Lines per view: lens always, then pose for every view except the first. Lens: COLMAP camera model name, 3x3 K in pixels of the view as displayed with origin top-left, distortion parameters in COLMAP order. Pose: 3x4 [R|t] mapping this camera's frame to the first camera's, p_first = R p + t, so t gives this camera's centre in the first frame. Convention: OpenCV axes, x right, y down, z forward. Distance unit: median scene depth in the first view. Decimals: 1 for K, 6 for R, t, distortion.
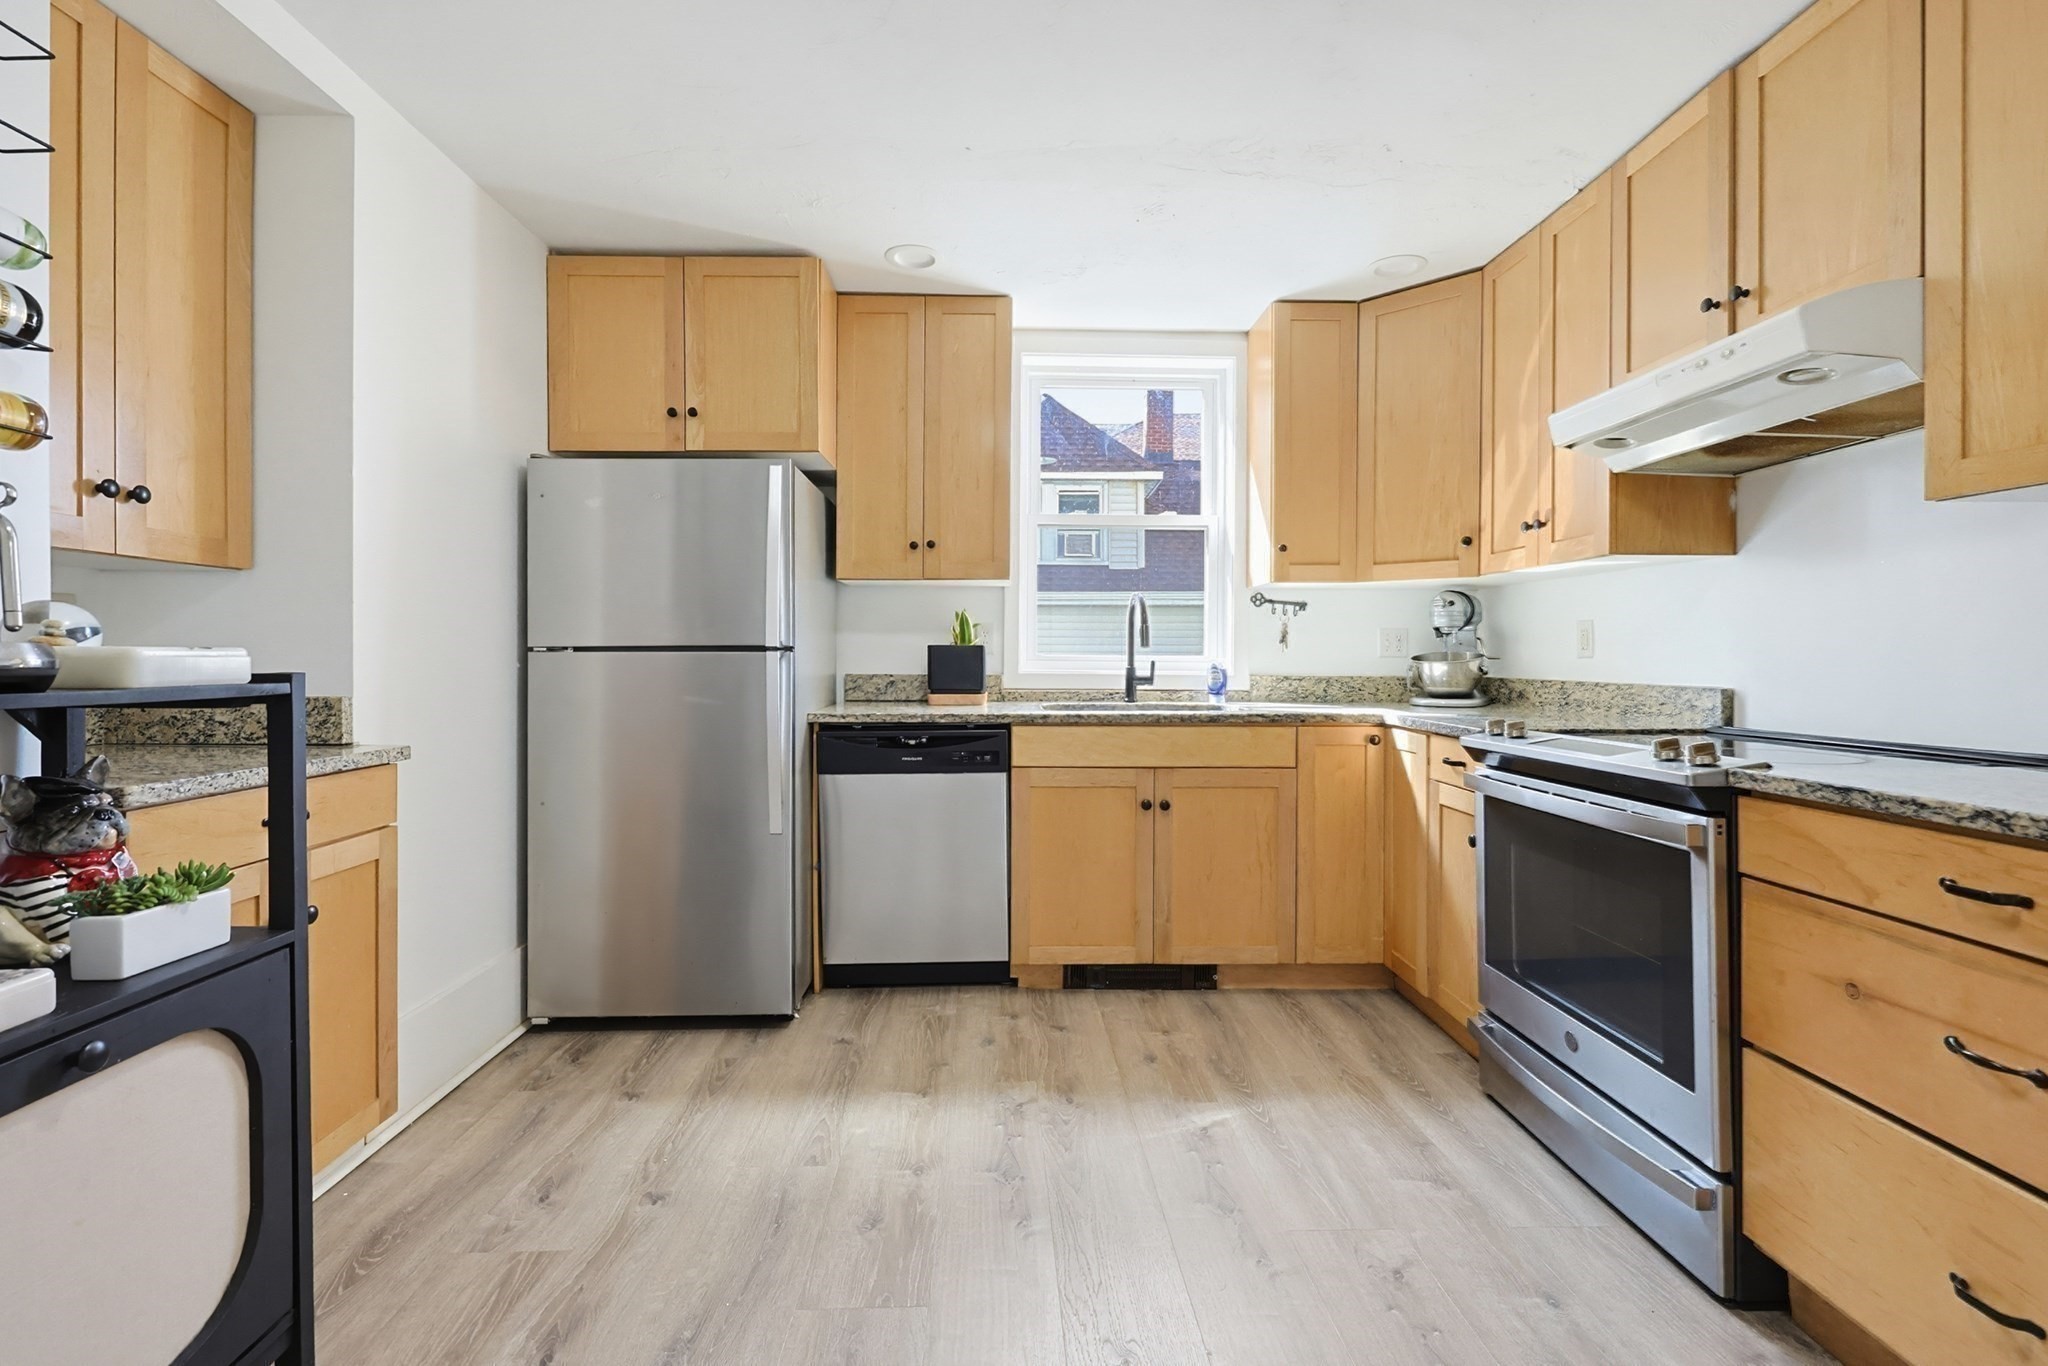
lens RADIAL K [[889.3, 0, 1023.4], [0, 889.3, 663.8], [0, 0, 1]] dist [-0.001638, 0.000081]
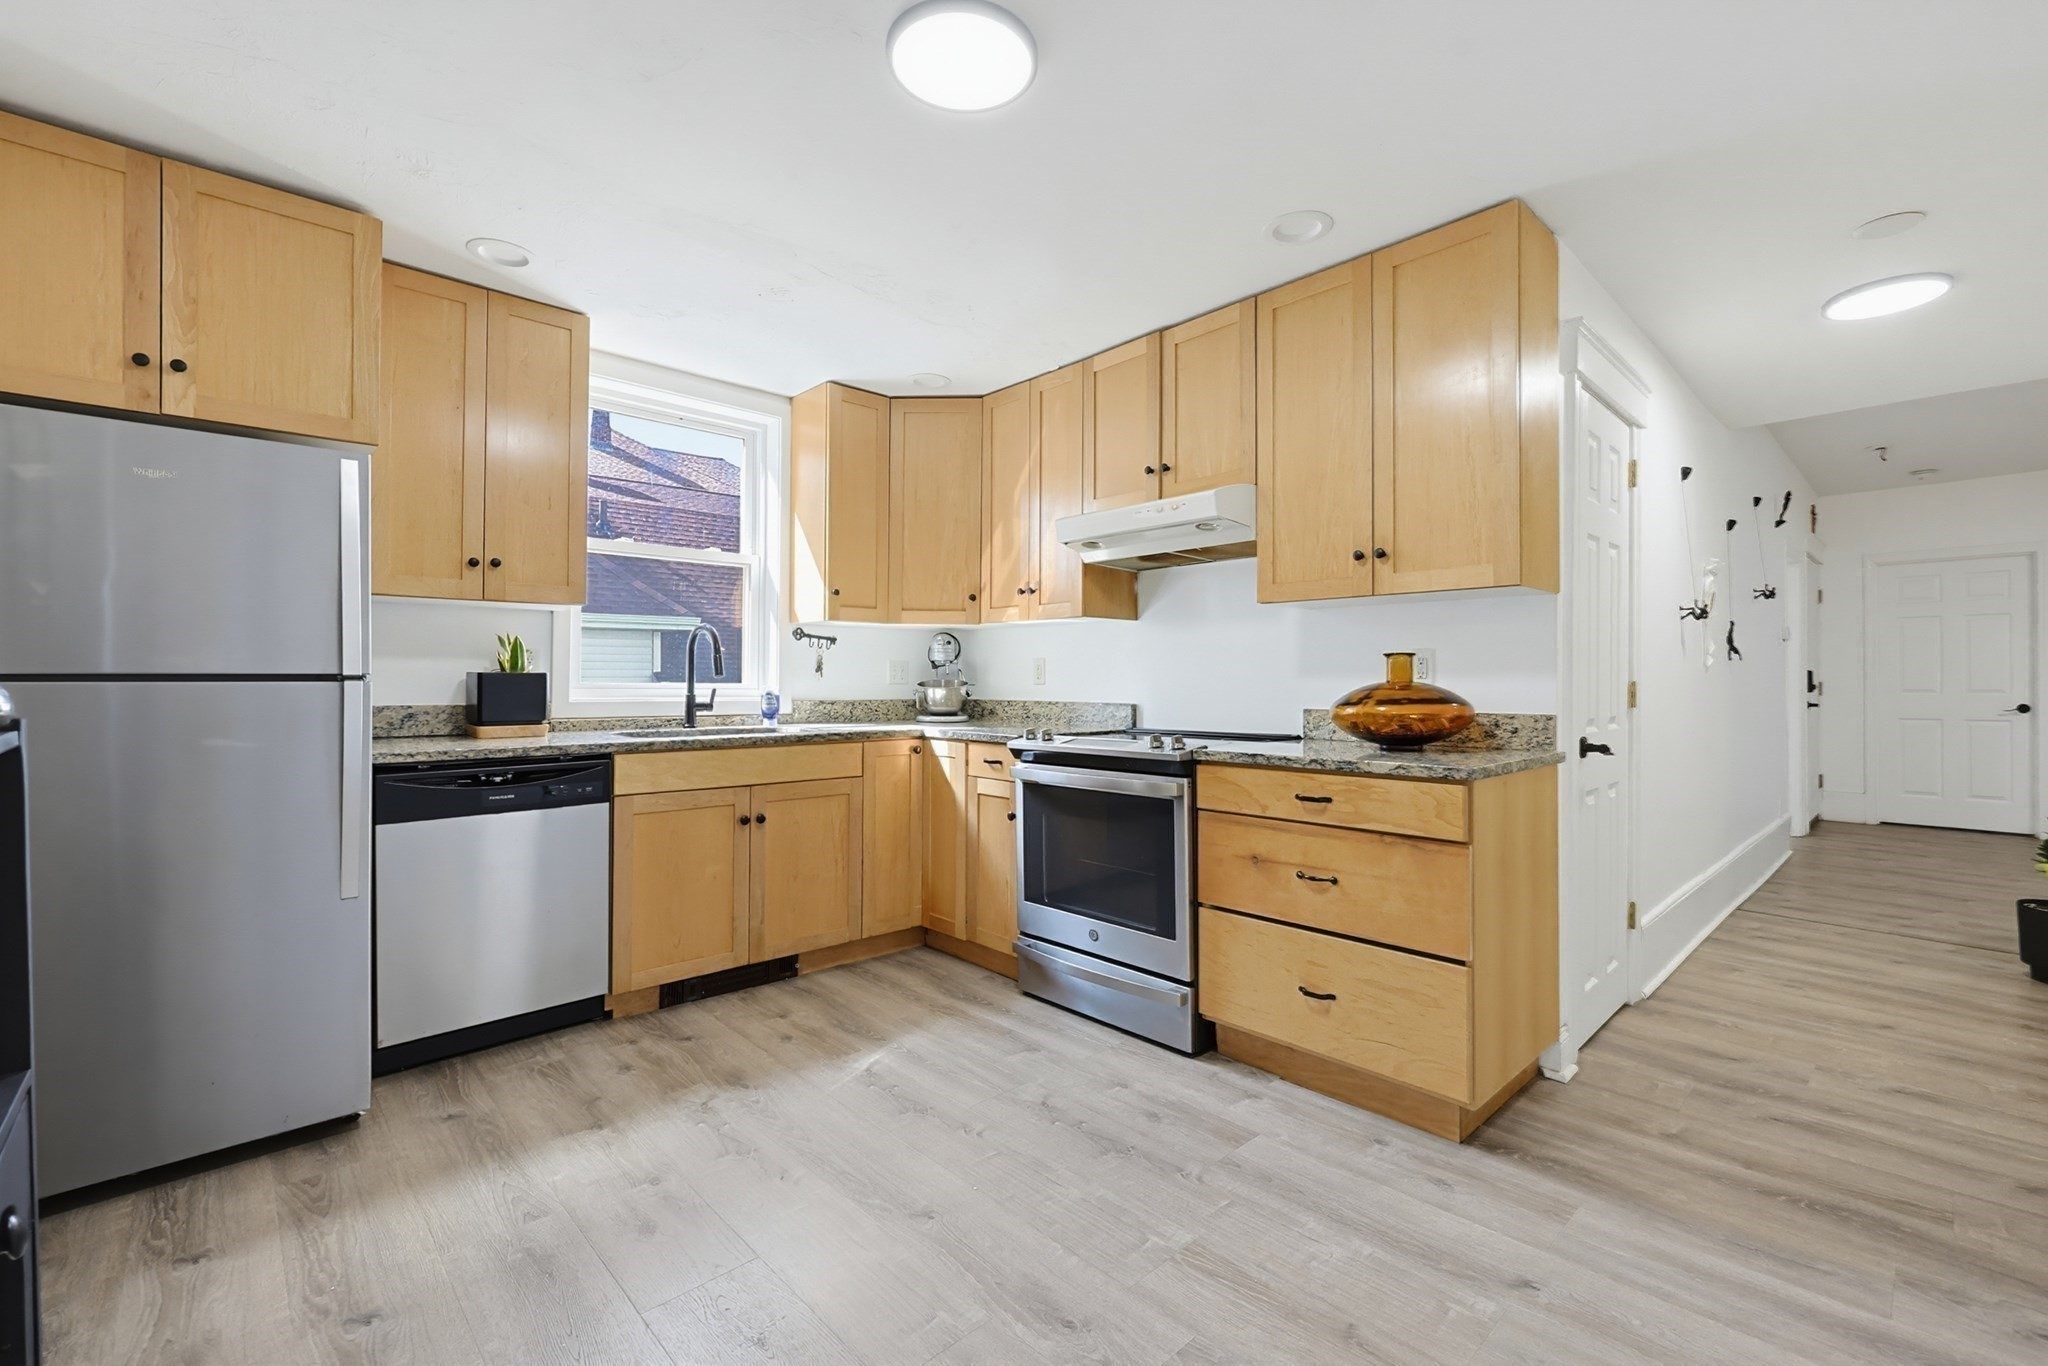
lens RADIAL K [[889.3, 0, 1015.8], [0, 889.3, 686.1], [0, 0, 1]] dist [-0.001638, 0.000081]
pose [[0.746526, -0.005196, 0.665336, -0.363142], [0.006060, 0.999981, 0.001009, -0.006081], [-0.665328, 0.003279, 0.746544, -0.044372]]
